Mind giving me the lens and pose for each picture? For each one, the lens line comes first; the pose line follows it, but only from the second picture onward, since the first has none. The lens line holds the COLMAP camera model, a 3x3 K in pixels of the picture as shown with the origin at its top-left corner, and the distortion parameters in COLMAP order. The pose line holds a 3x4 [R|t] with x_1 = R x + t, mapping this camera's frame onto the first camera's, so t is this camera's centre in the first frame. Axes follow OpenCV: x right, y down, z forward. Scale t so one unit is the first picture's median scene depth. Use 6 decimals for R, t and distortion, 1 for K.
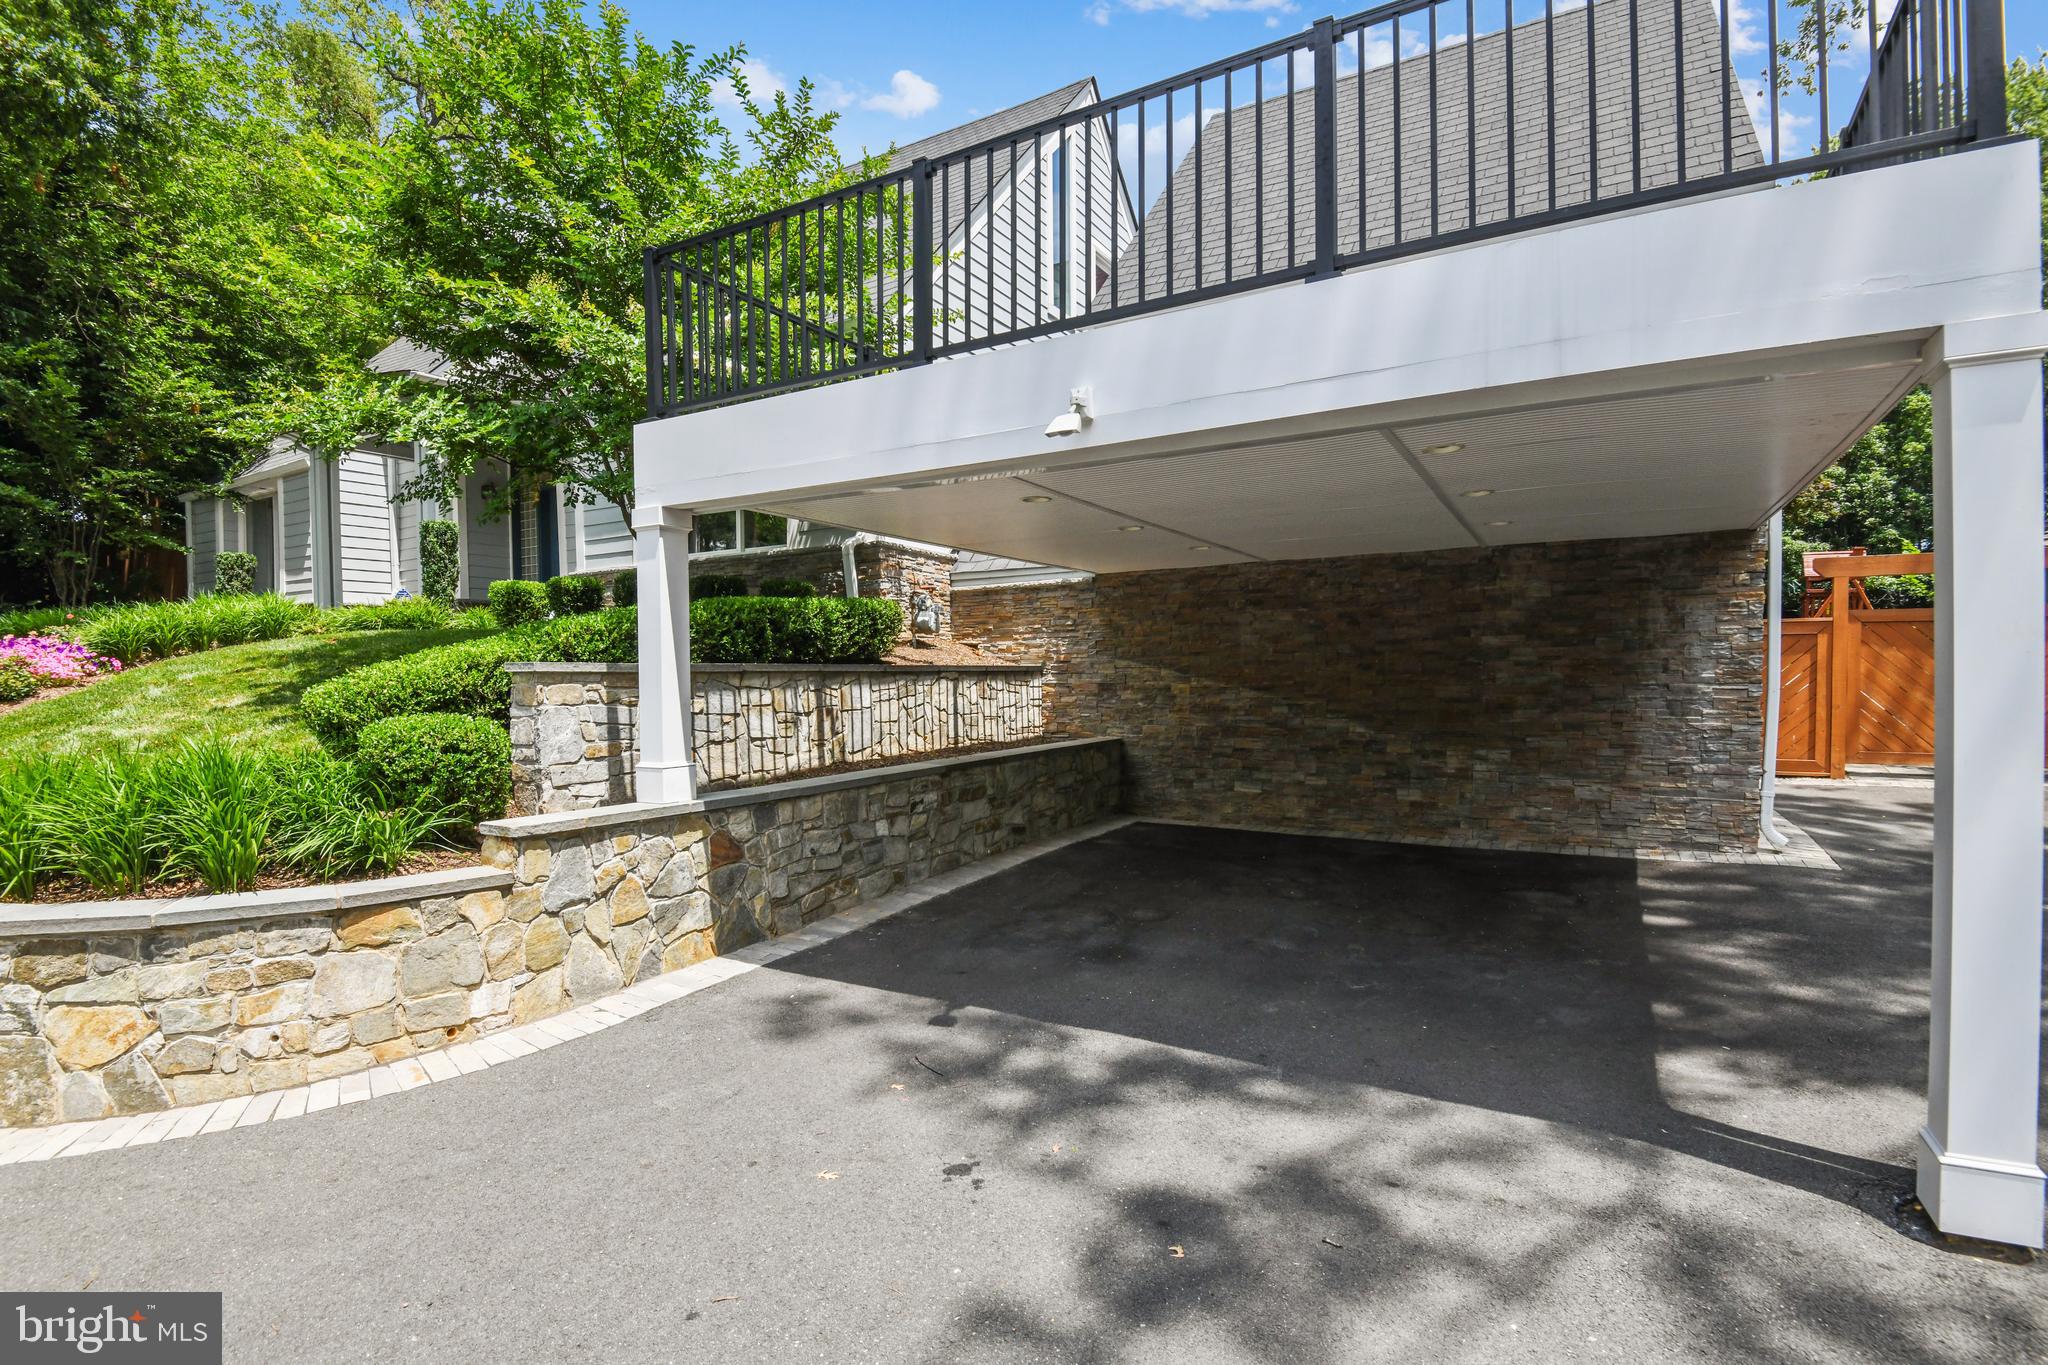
lens RADIAL K [[951.5, 0, 1024.2], [0, 951.5, 713.4], [0, 0, 1]] dist [0.000503, -0.021195]
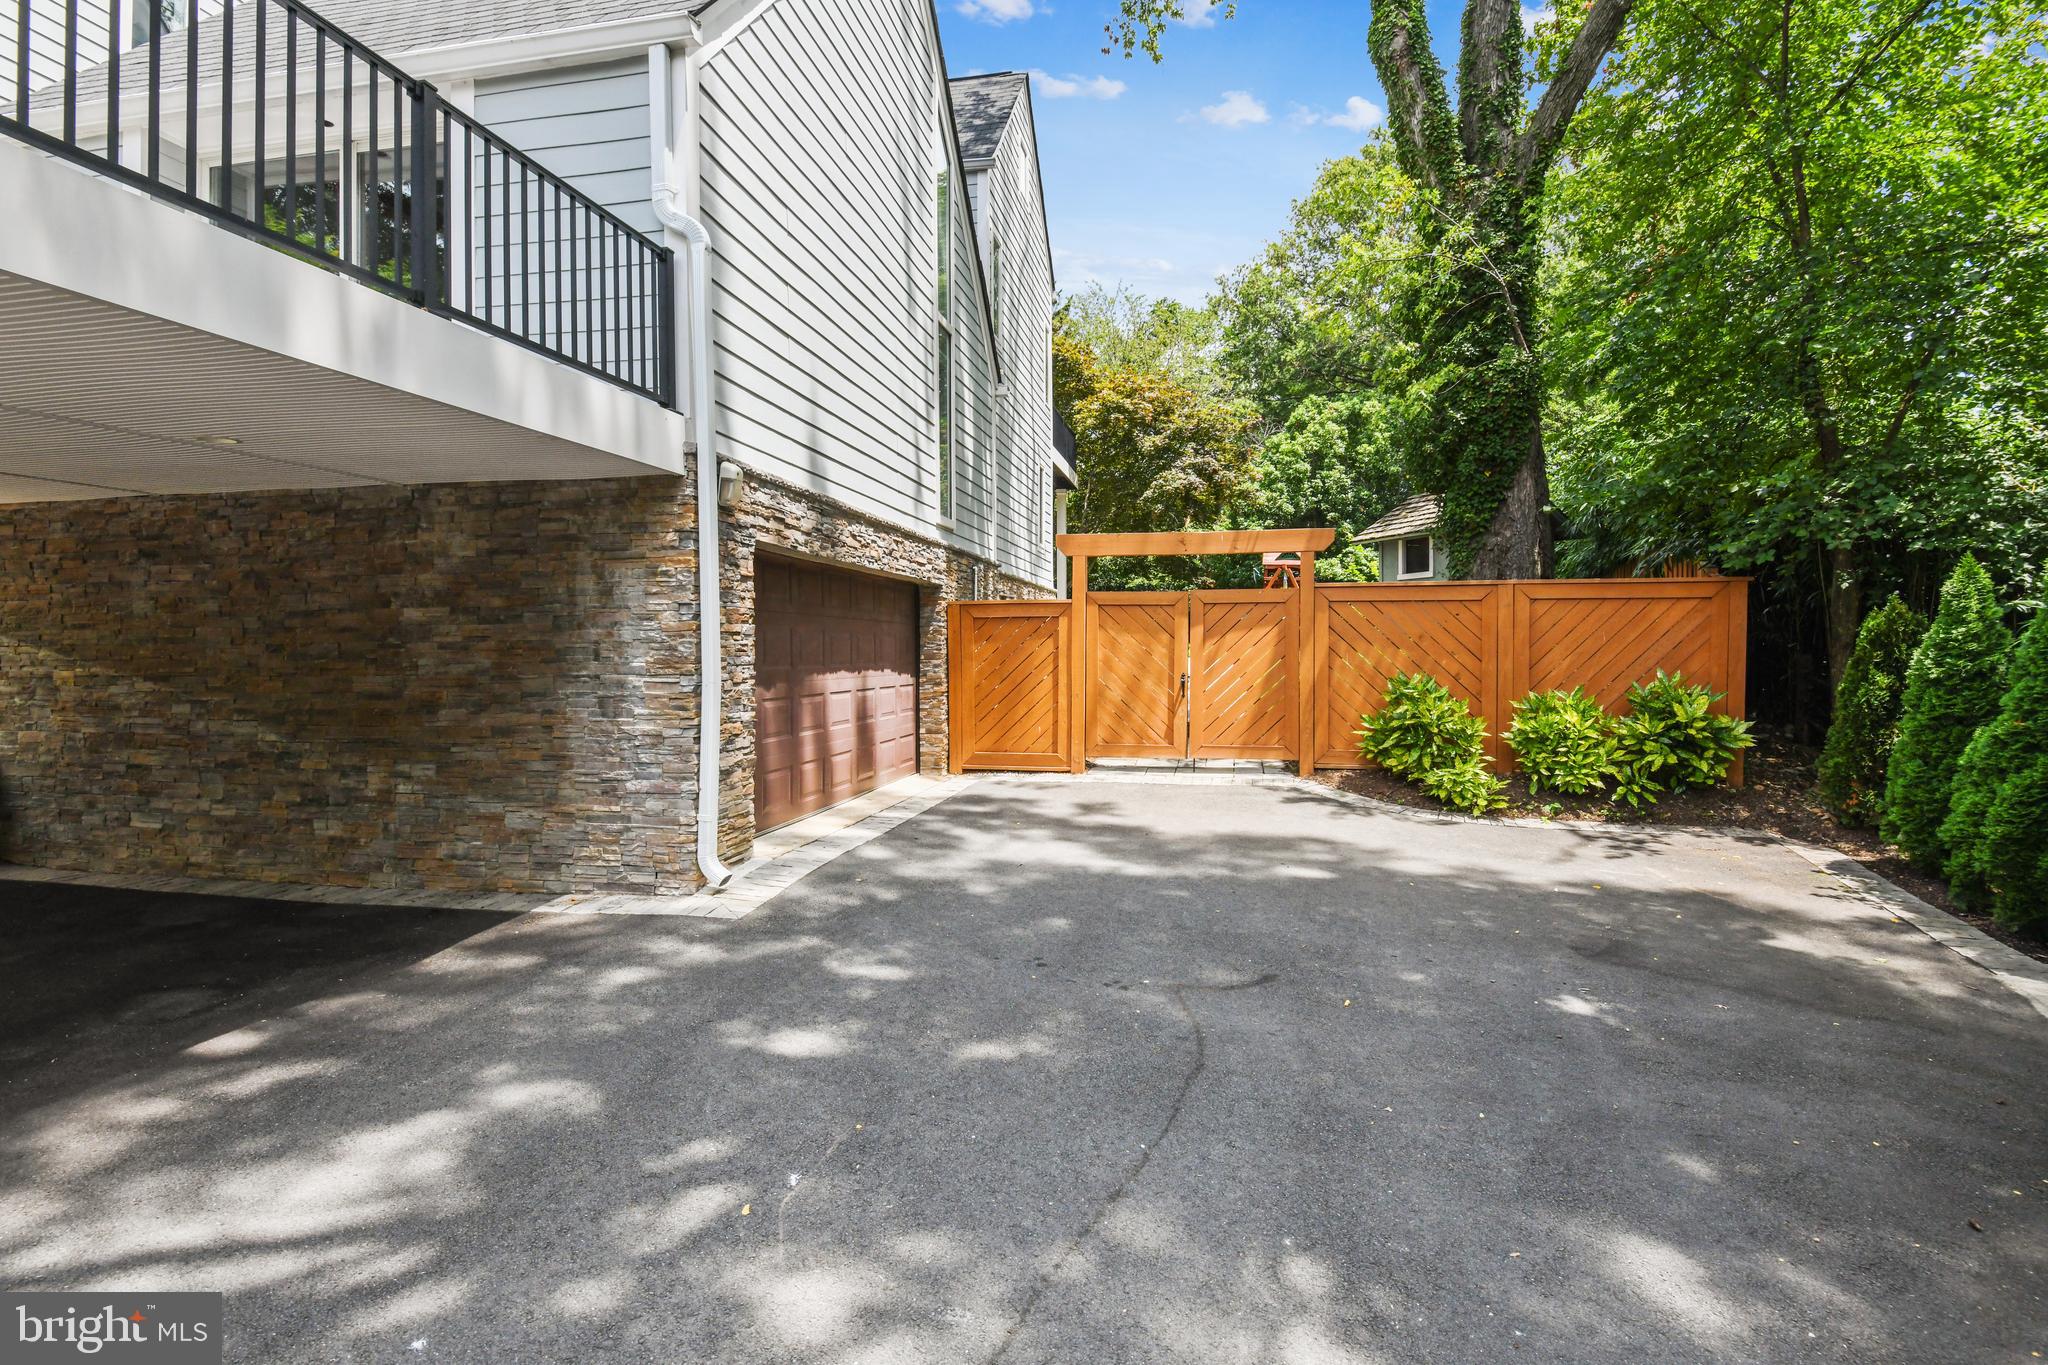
lens RADIAL K [[1005.3, 0, 1024.0], [0, 1005.3, 682.5], [0, 0, 1]] dist [0.001013, -0.016667]
pose [[0.942303, -0.001131, 0.334760, 0.675190], [0.004597, 0.999944, -0.009561, -0.014818], [-0.334730, 0.010549, 0.942255, 0.118340]]
